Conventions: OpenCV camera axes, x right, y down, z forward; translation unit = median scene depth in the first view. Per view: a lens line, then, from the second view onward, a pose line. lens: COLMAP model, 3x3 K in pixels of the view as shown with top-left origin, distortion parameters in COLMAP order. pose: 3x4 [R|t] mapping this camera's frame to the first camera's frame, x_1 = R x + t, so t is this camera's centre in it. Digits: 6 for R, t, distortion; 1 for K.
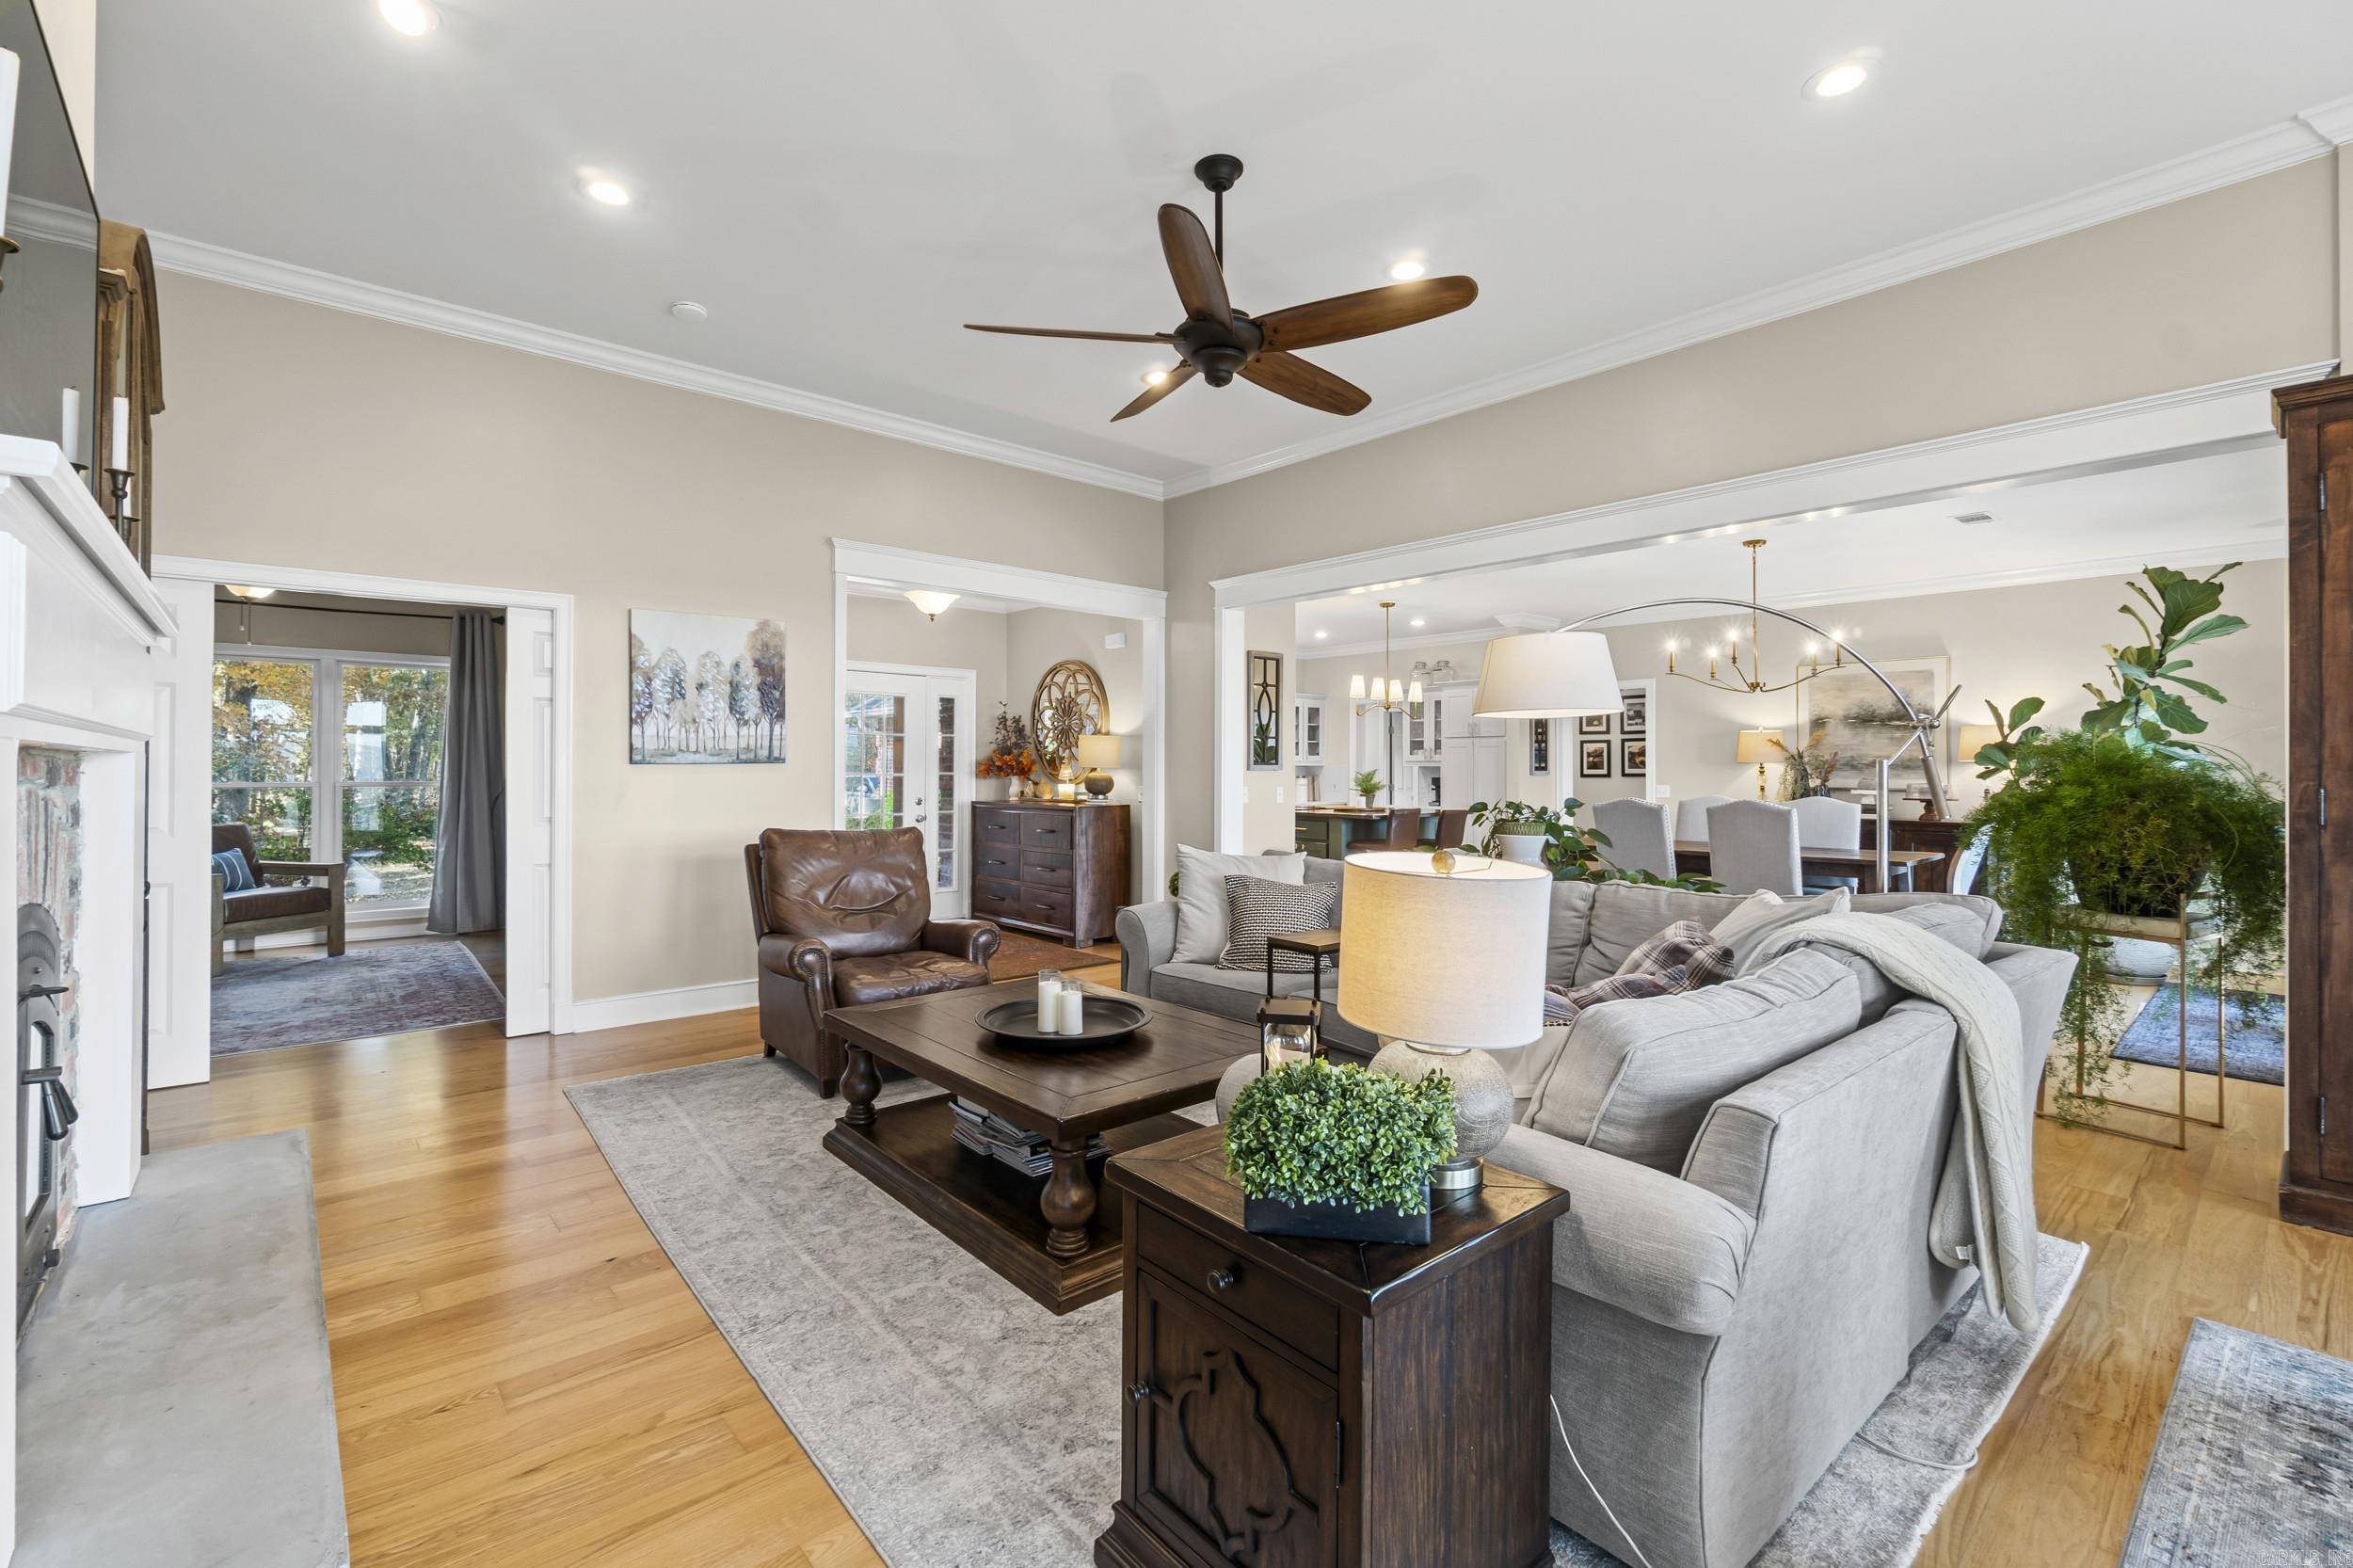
lens RADIAL K [[986.5, 0, 1152.1], [0, 986.5, 765.8], [0, 0, 1]] dist [0.000316, 0.000185]
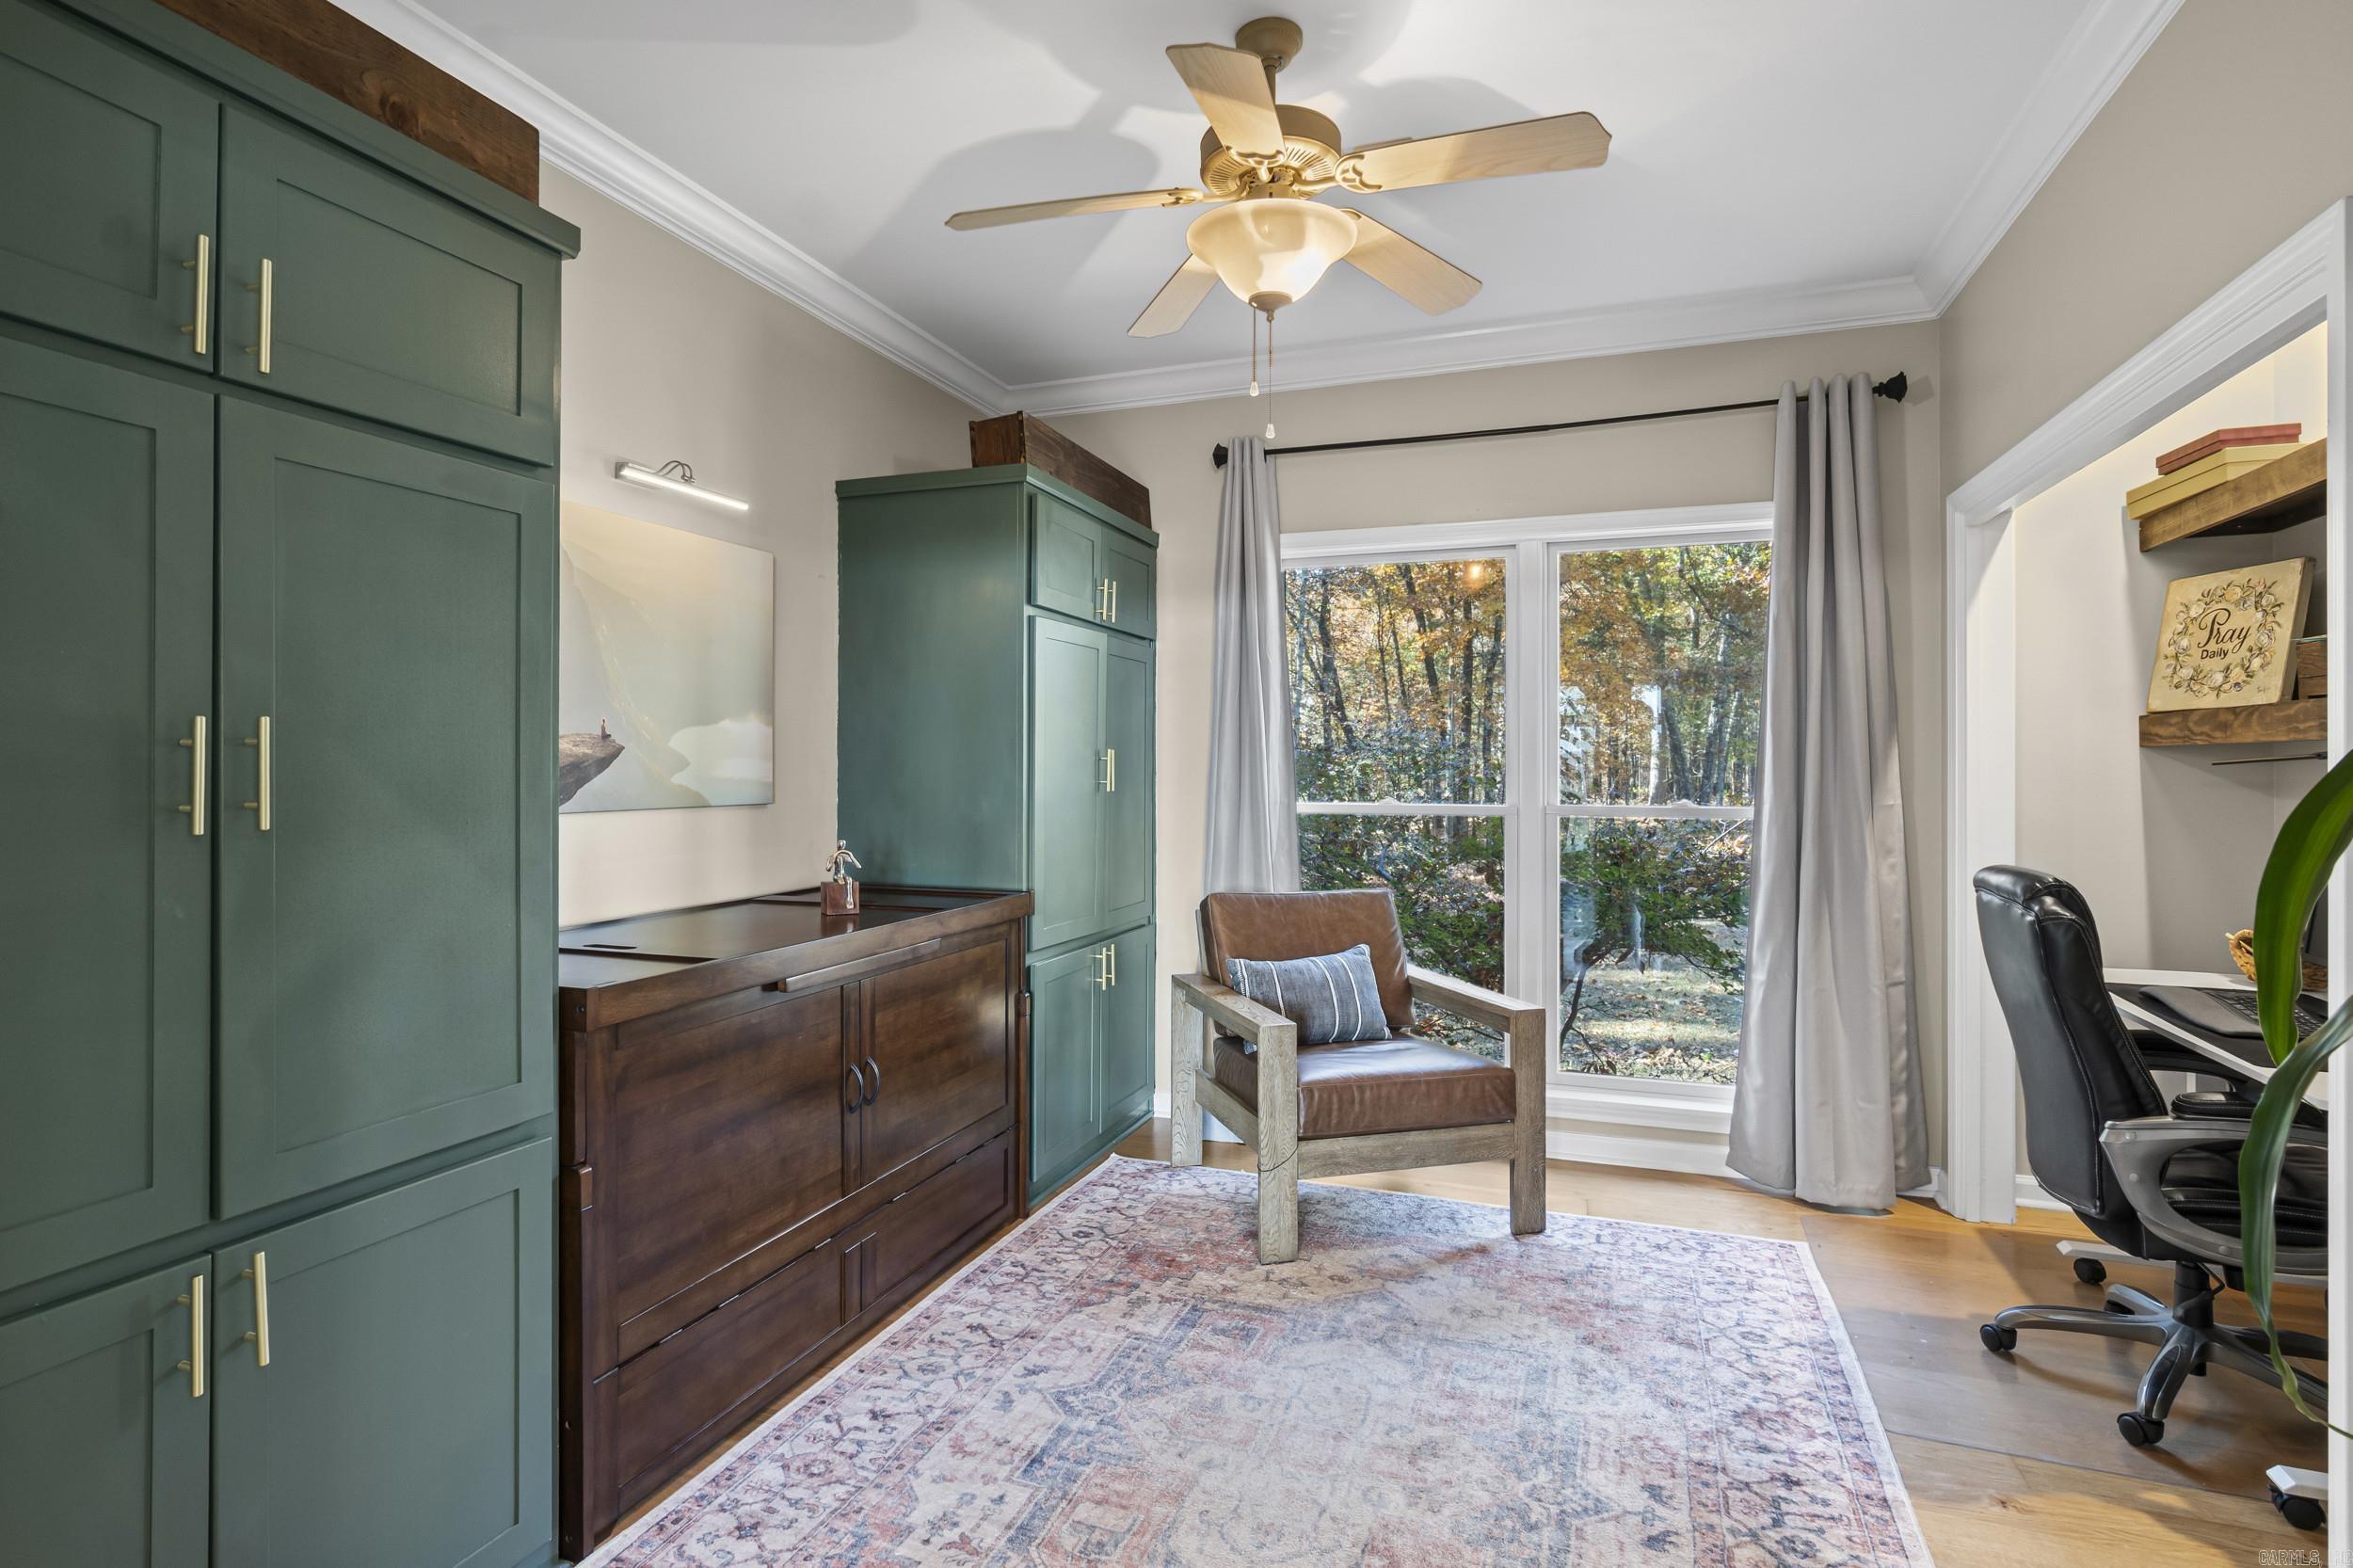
lens RADIAL K [[1161.6, 0, 1187.9], [0, 1161.6, 774.3], [0, 0, 1]] dist [-0.003294, 0.000601]
pose [[0.467588, -0.006174, -0.883925, -0.282285], [0.004916, 0.999978, -0.004384, 0.001903], [0.883933, -0.002296, 0.467608, 0.394019]]
